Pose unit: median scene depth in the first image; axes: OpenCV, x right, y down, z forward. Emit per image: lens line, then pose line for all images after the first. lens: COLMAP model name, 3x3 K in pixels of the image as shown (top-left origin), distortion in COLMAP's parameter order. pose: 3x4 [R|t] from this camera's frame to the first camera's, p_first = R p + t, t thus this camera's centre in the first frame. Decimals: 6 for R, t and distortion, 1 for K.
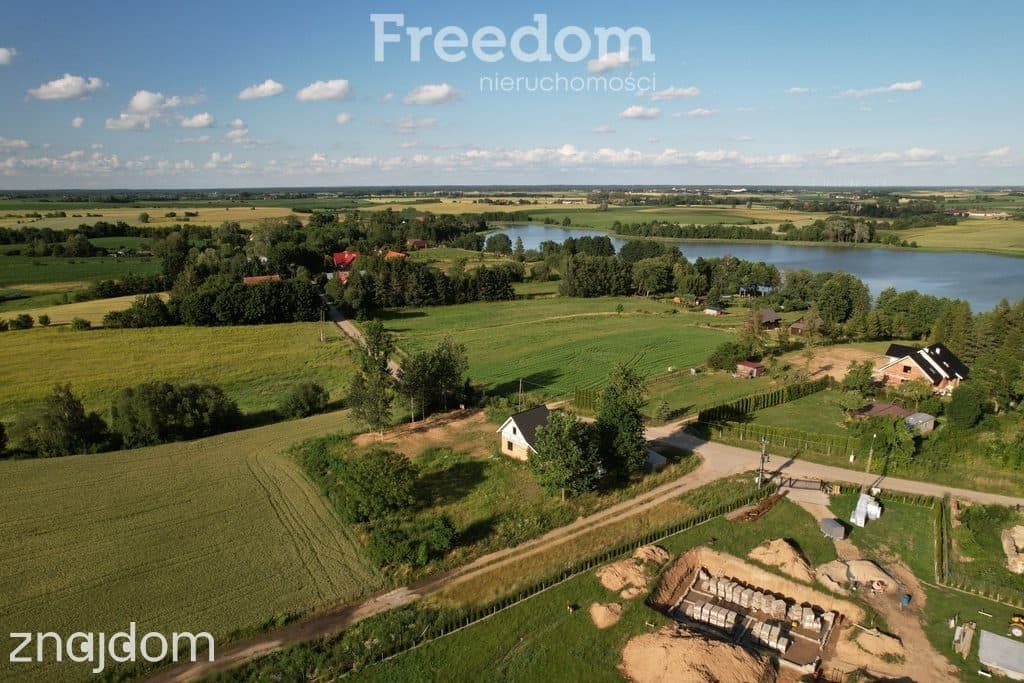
lens RADIAL K [[656.3, 0, 516.2], [0, 656.3, 339.3], [0, 0, 1]] dist [-0.075509, 0.069477]
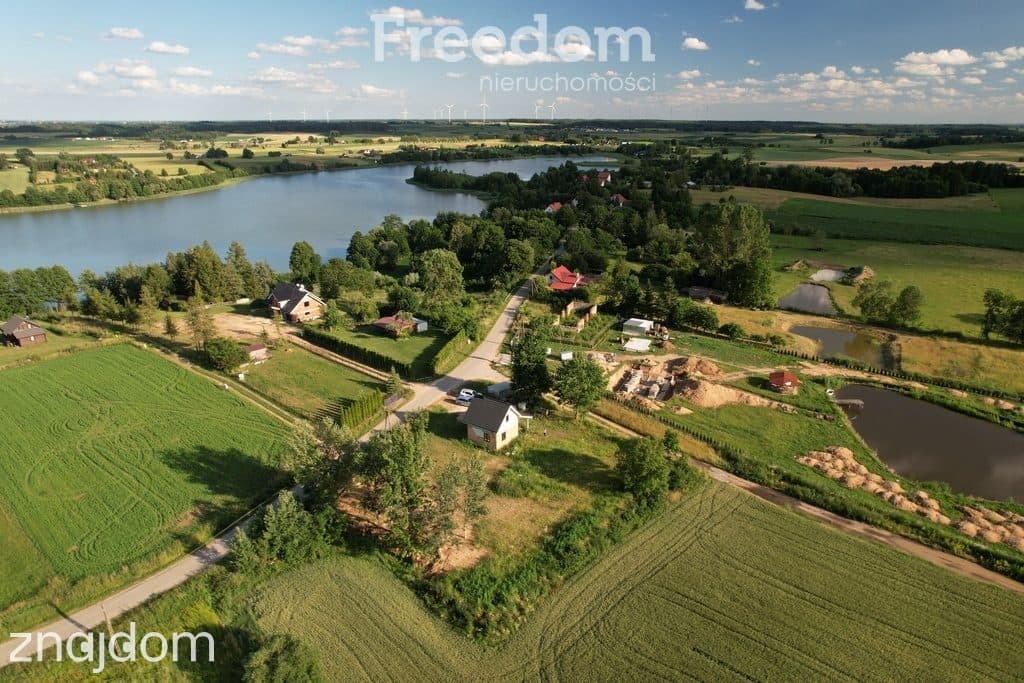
lens RADIAL K [[656.3, 0, 516.2], [0, 656.3, 339.3], [0, 0, 1]] dist [-0.075509, 0.069477]
pose [[-0.206175, -0.314014, 0.926761, -0.785581], [0.222912, 0.907135, 0.356955, -0.291911], [-0.952787, 0.280181, -0.117031, 0.888539]]
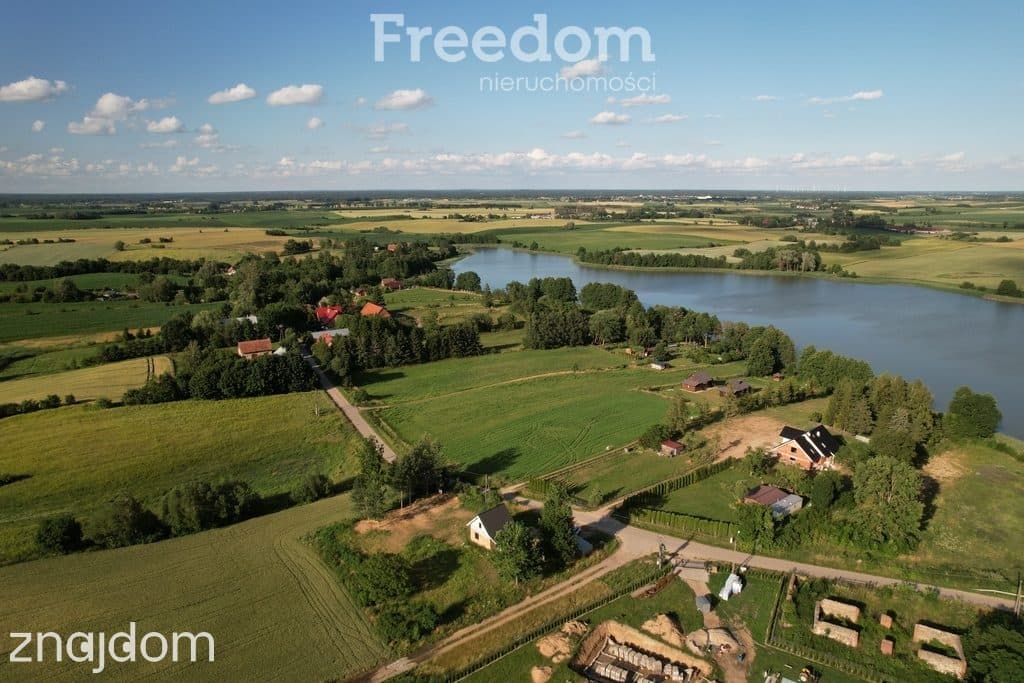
lens RADIAL K [[656.3, 0, 516.2], [0, 656.3, 339.3], [0, 0, 1]] dist [-0.075509, 0.069477]
pose [[0.998991, -0.011178, 0.043498, 0.013138], [0.011407, 0.999922, -0.005015, -0.193129], [-0.043438, 0.005506, 0.999041, -0.277904]]
